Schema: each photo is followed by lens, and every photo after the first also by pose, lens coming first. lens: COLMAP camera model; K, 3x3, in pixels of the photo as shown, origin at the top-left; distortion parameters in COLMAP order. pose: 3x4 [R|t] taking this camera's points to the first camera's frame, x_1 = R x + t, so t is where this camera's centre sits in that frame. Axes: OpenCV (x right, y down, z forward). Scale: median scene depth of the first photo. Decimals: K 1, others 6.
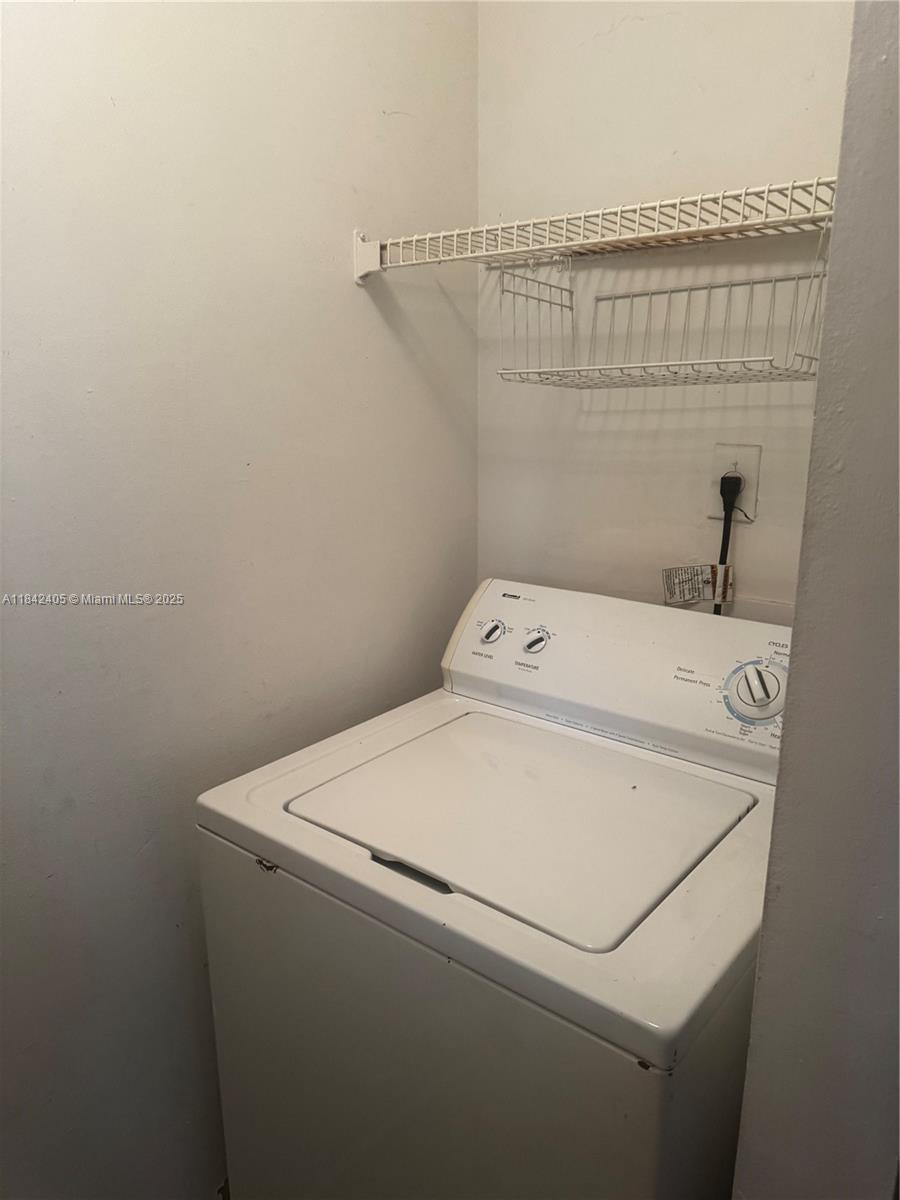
lens RADIAL K [[842.1, 0, 448.8], [0, 842.1, 601.7], [0, 0, 1]] dist [0.009719, 0.000536]
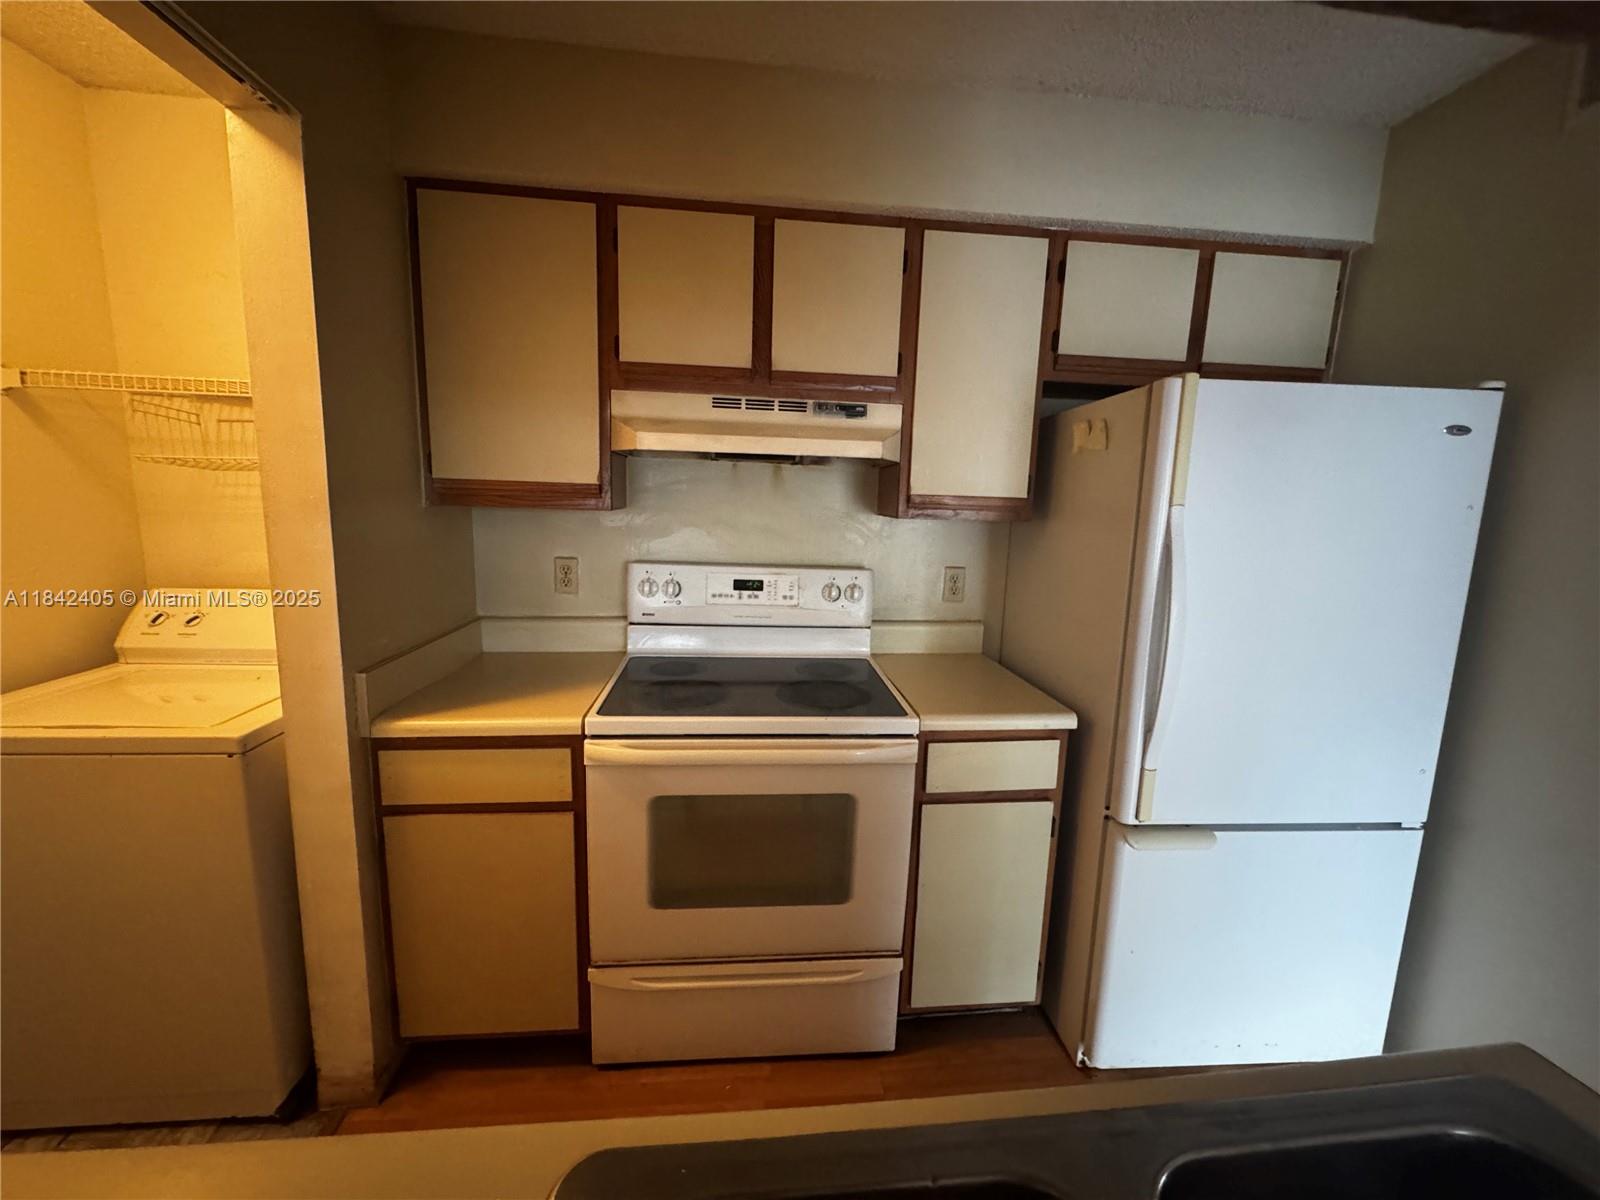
lens RADIAL K [[640.9, 0, 806.2], [0, 640.9, 595.7], [0, 0, 1]] dist [0.001328, -0.000048]
pose [[0.719738, -0.080579, 0.689554, 0.104924], [0.150242, 0.987782, -0.041390, 0.235813], [-0.677794, 0.133390, 0.723051, -0.733302]]
